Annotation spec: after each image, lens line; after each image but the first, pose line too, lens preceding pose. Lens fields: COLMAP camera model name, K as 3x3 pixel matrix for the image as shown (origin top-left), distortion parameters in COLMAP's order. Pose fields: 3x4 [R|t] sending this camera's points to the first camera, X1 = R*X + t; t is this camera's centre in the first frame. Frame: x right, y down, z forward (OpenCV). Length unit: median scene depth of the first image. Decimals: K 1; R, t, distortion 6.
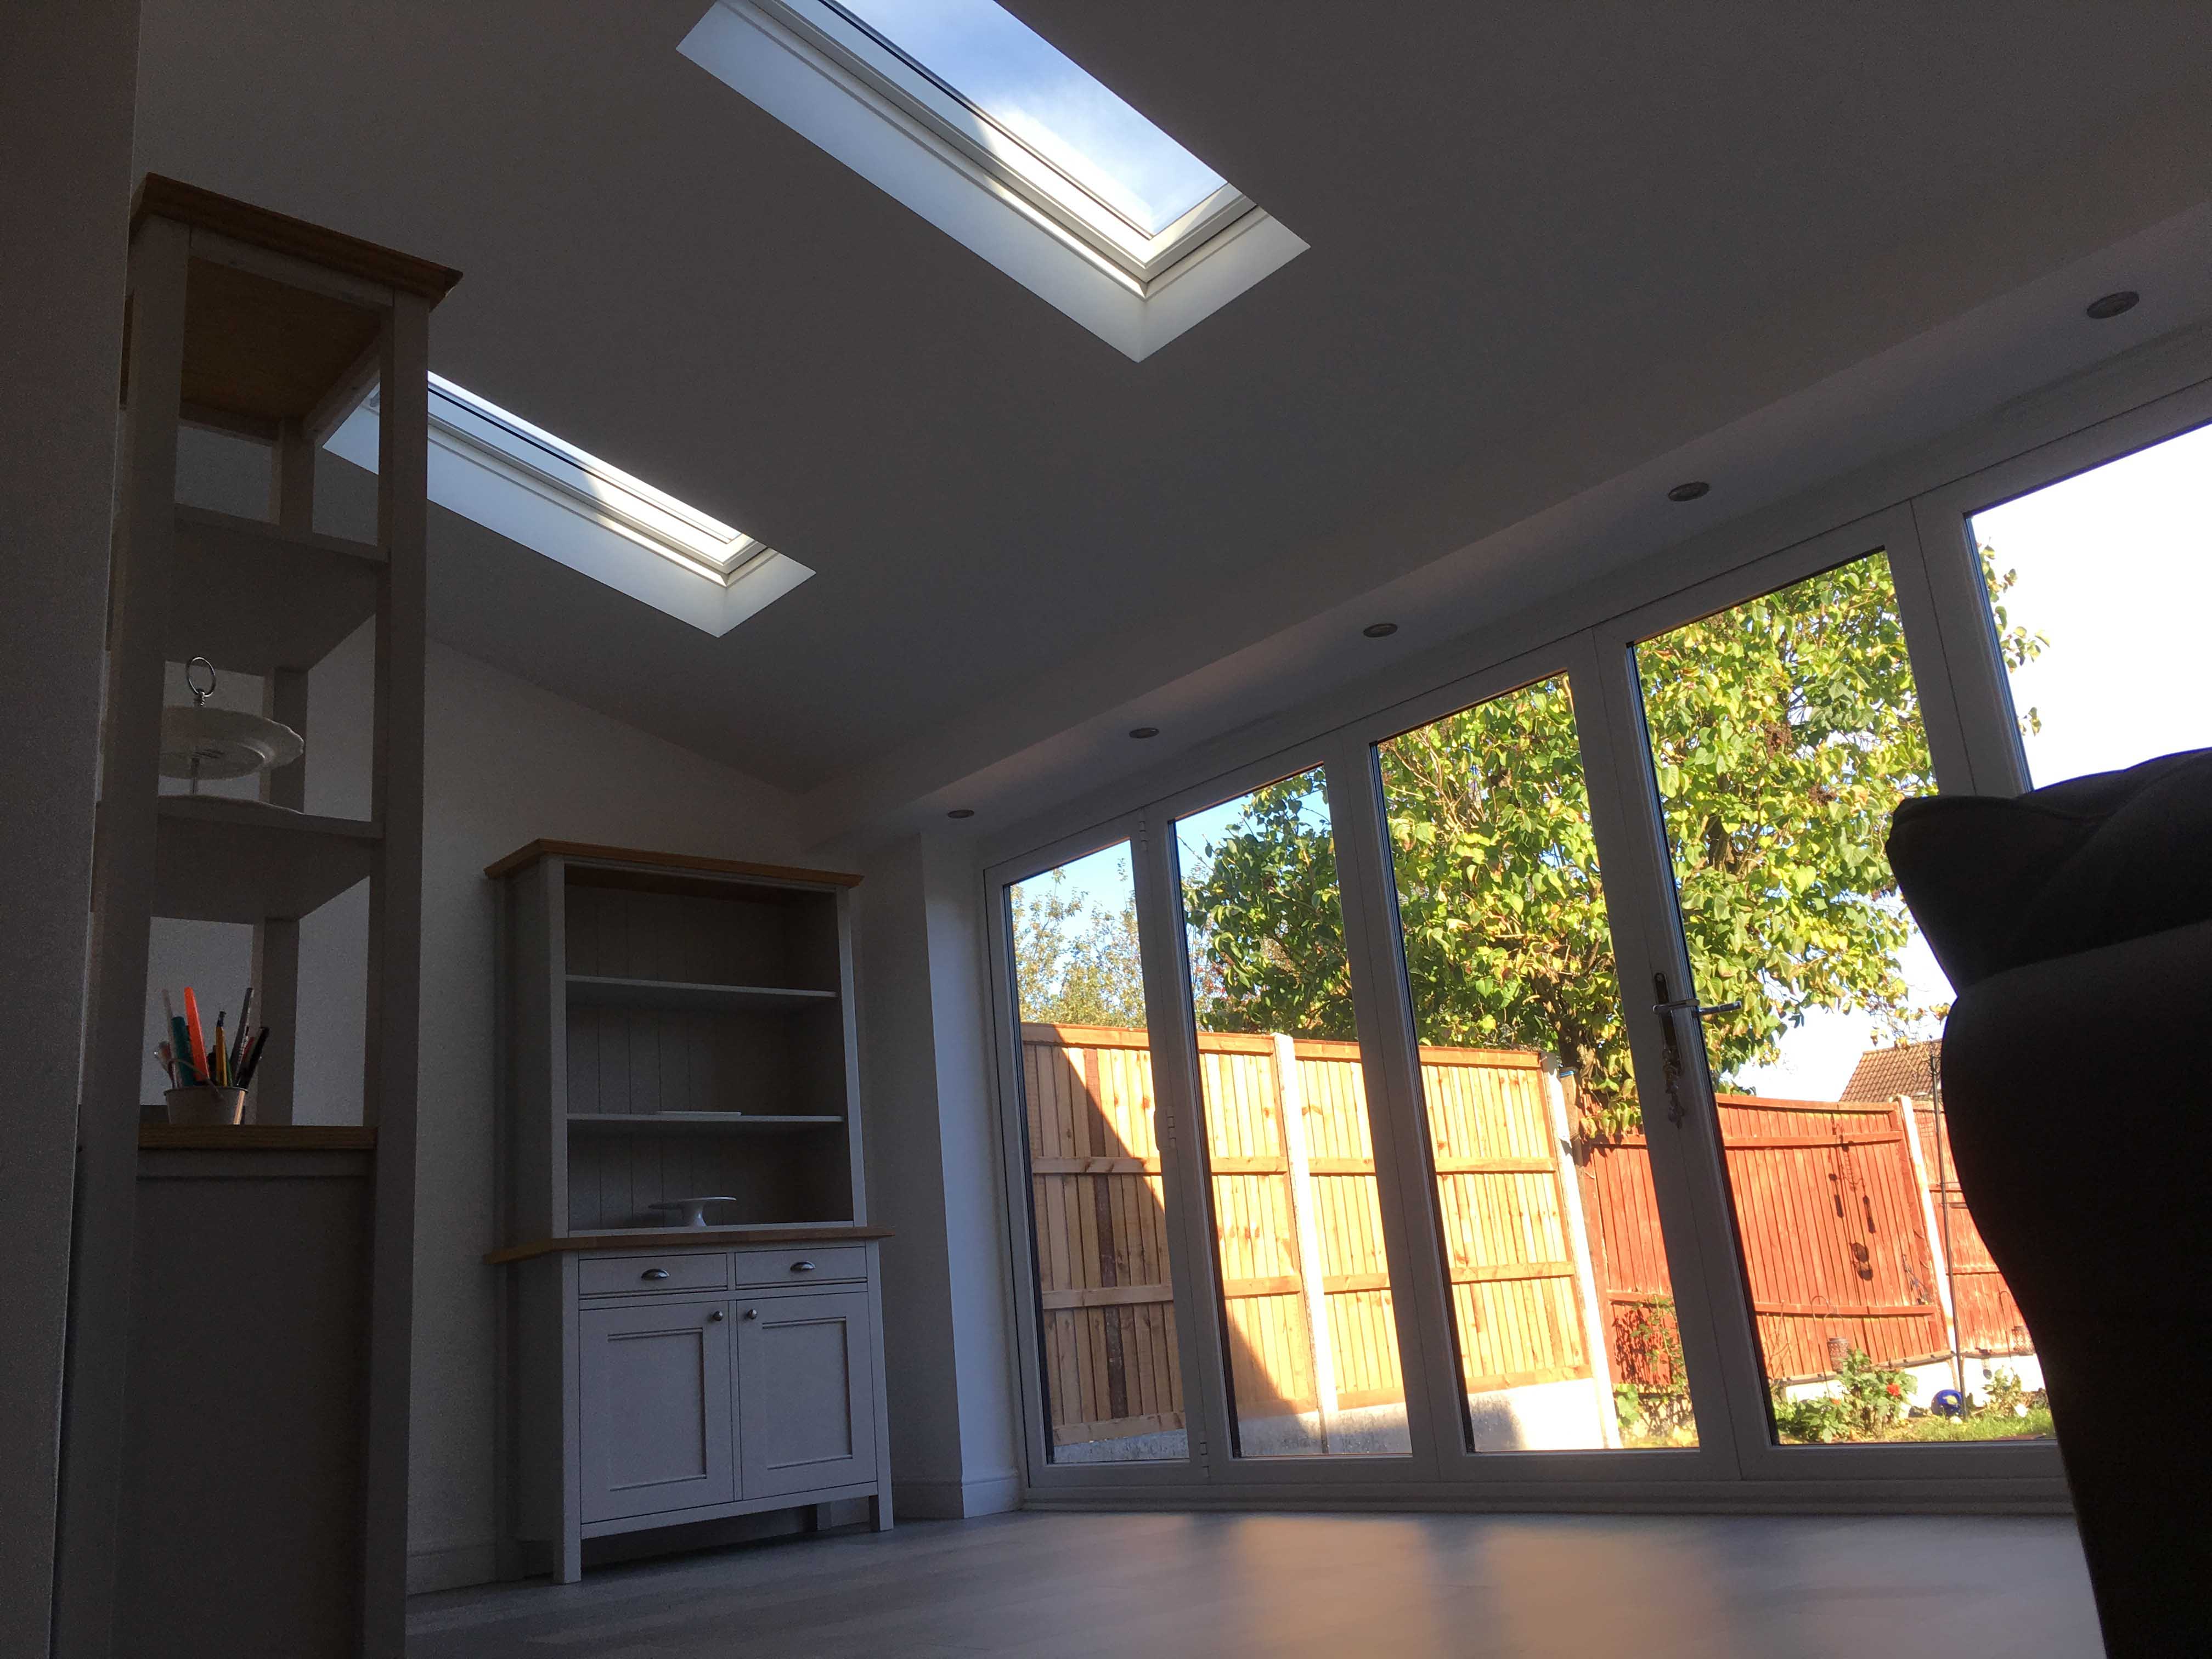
lens RADIAL K [[1875.7, 0, 1083.3], [0, 1875.7, 796.9], [0, 0, 1]] dist [0.082270, -0.106911]
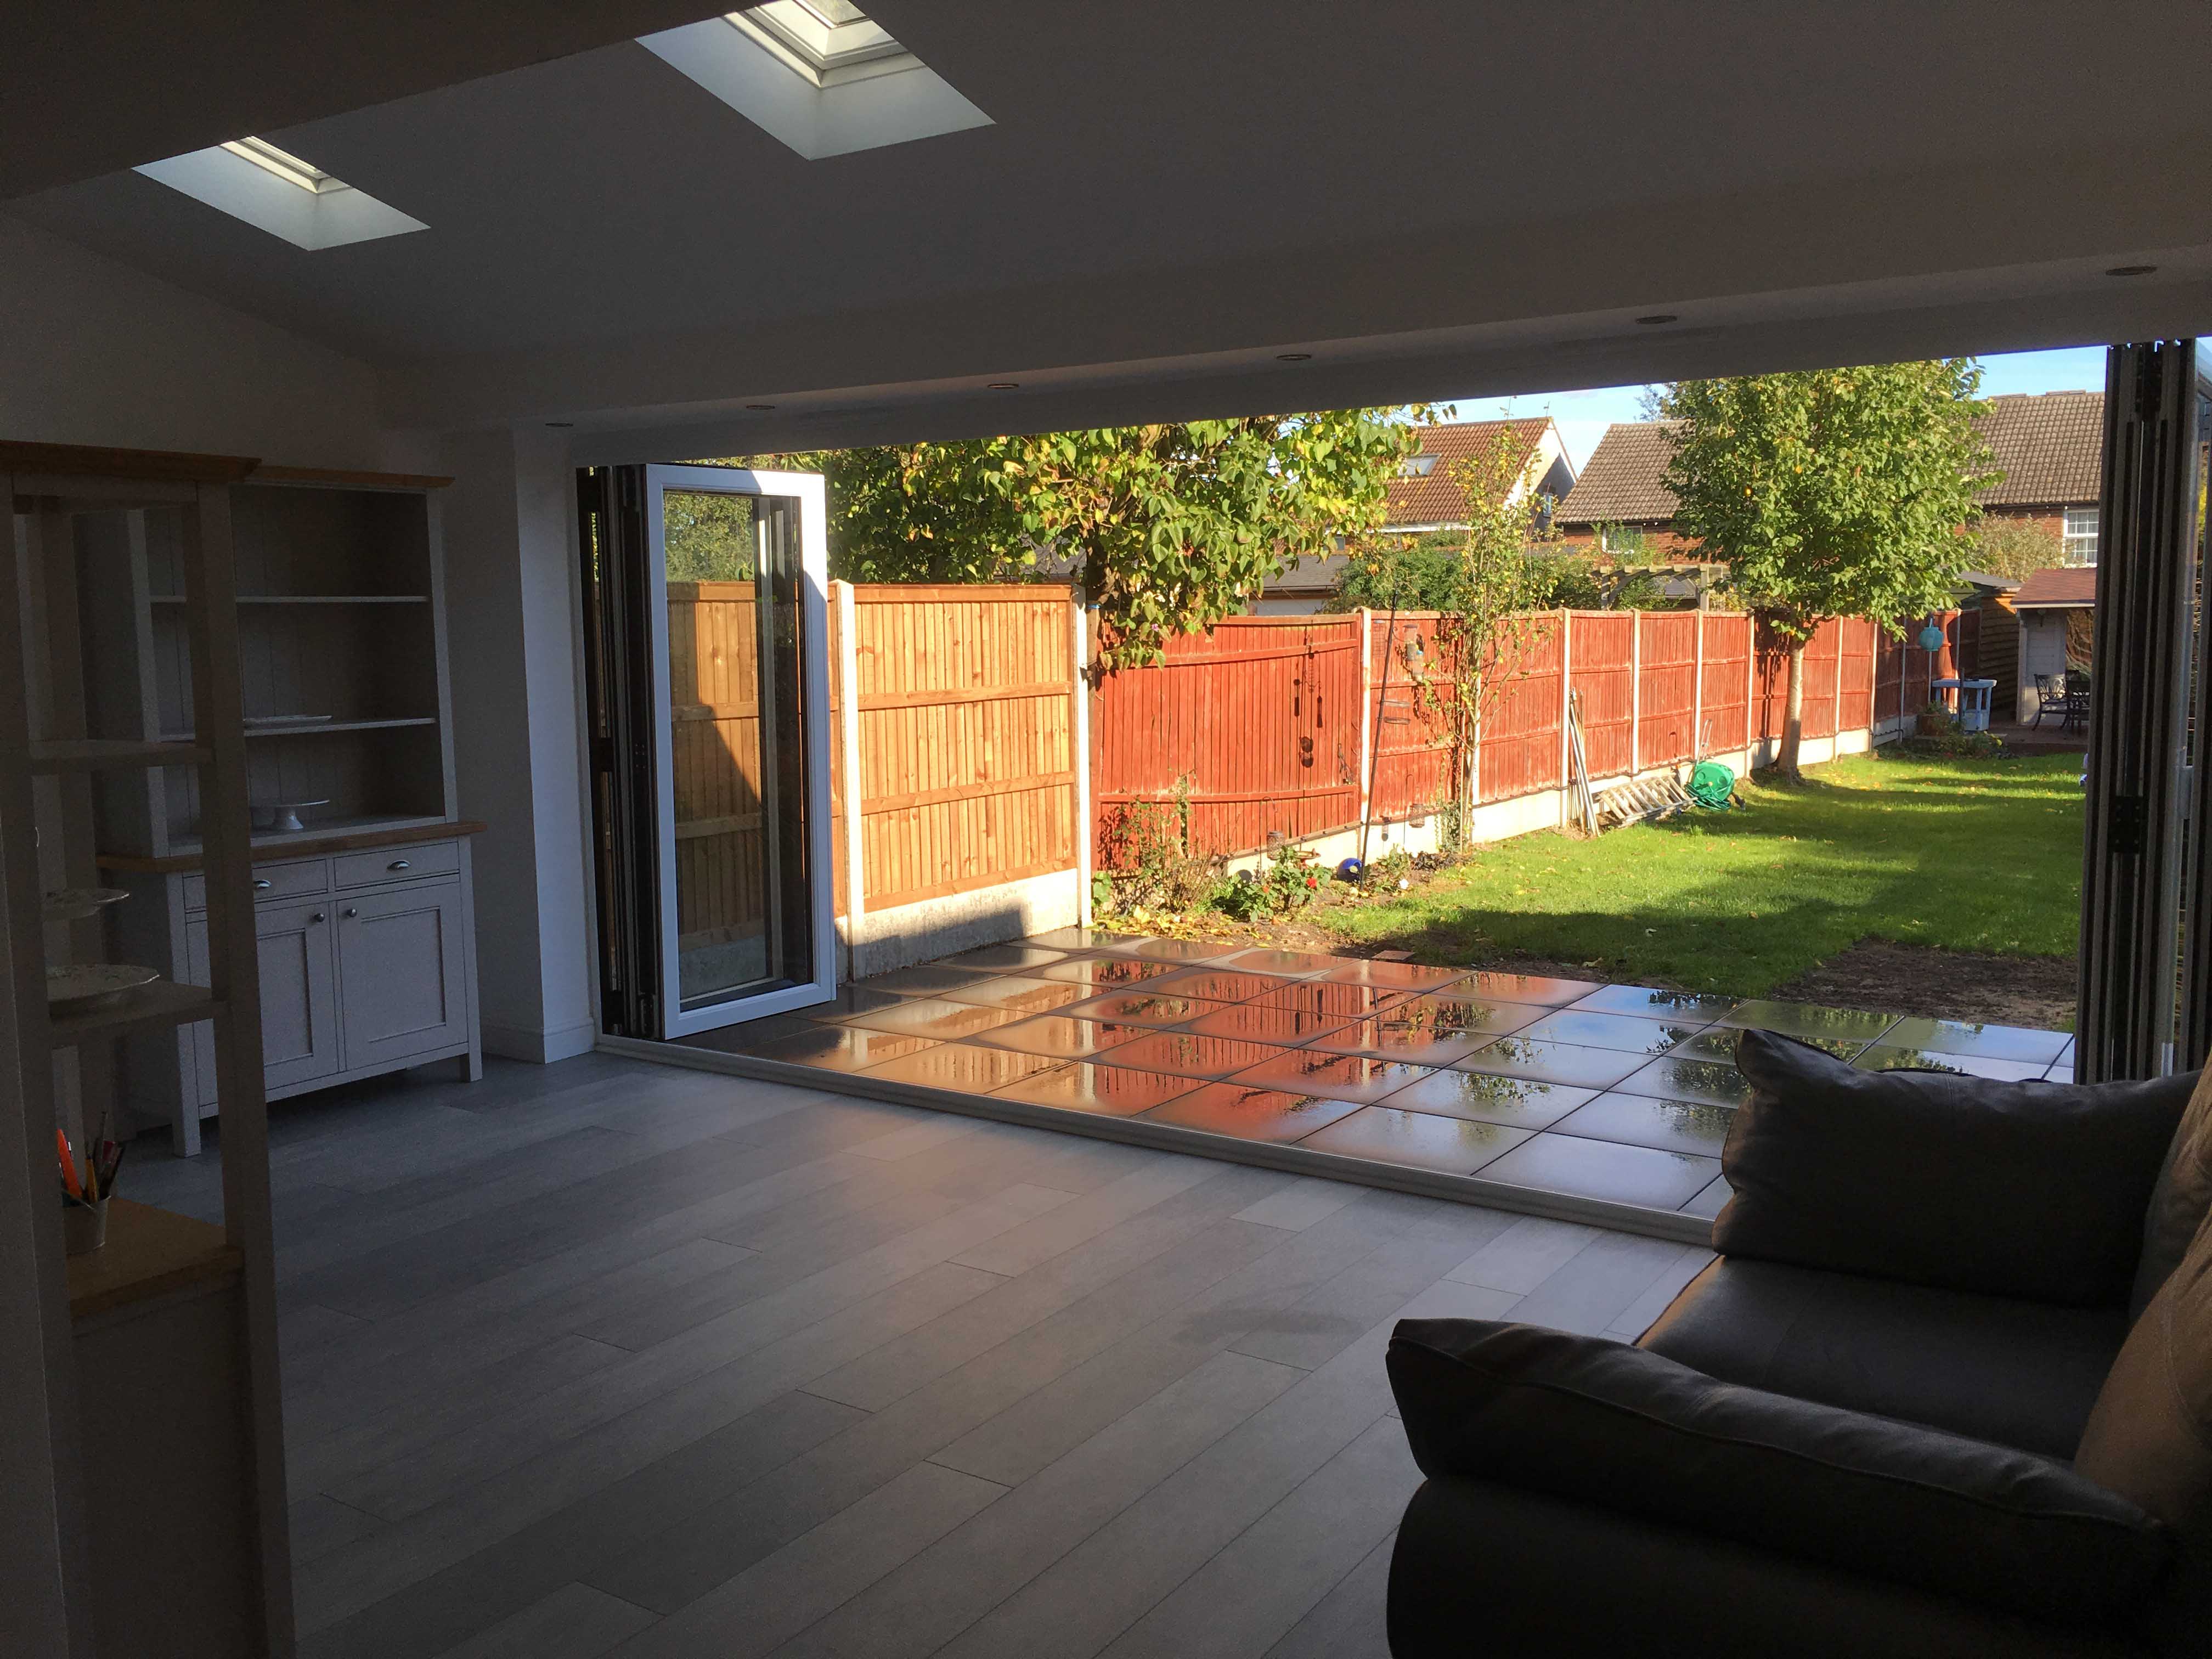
lens RADIAL K [[1875.7, 0, 1082.4], [0, 1875.7, 816.3], [0, 0, 1]] dist [0.082270, -0.106911]
pose [[0.962515, 0.044679, 0.267522, -0.046693], [-0.139957, 0.926695, 0.348782, -0.152361], [-0.232328, -0.373150, 0.898211, -0.035408]]
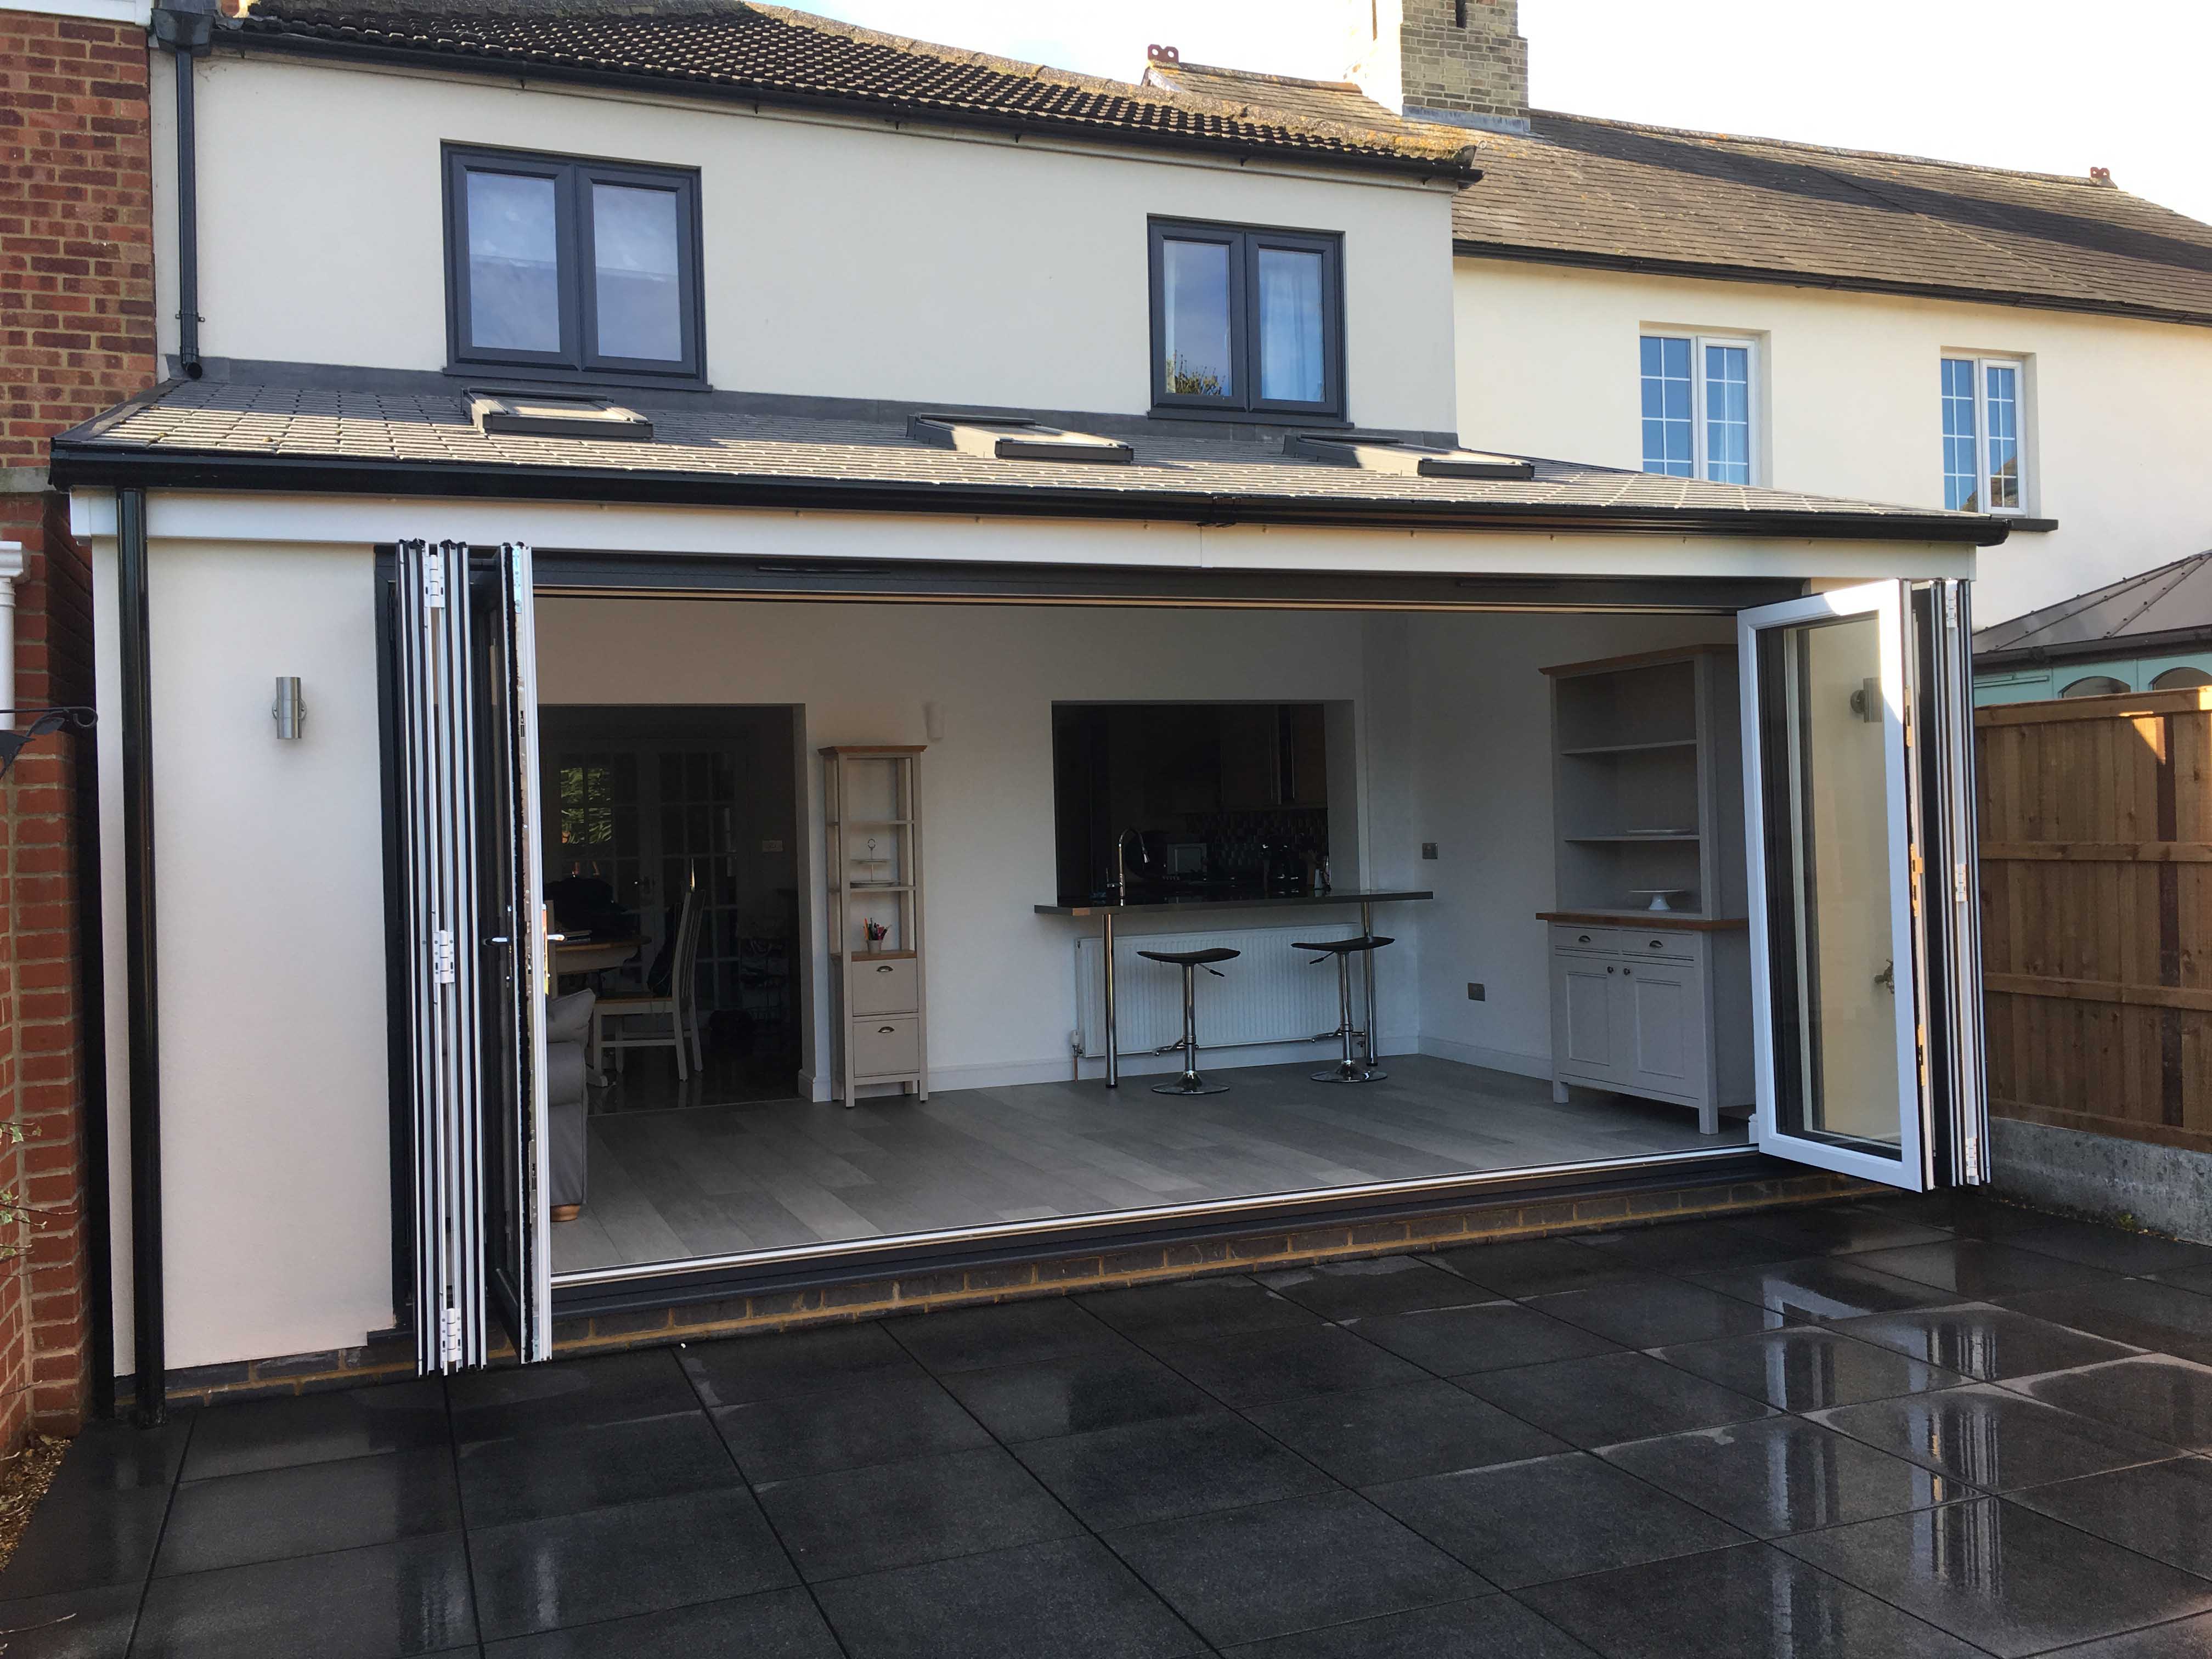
lens RADIAL K [[1875.7, 0, 1102.9], [0, 1875.7, 812.5], [0, 0, 1]] dist [0.082270, -0.106911]
pose [[-0.325320, 0.090524, -0.941261, 0.964495], [0.321212, 0.946797, -0.019961, 0.036710], [0.889376, -0.308838, -0.337089, 0.836274]]
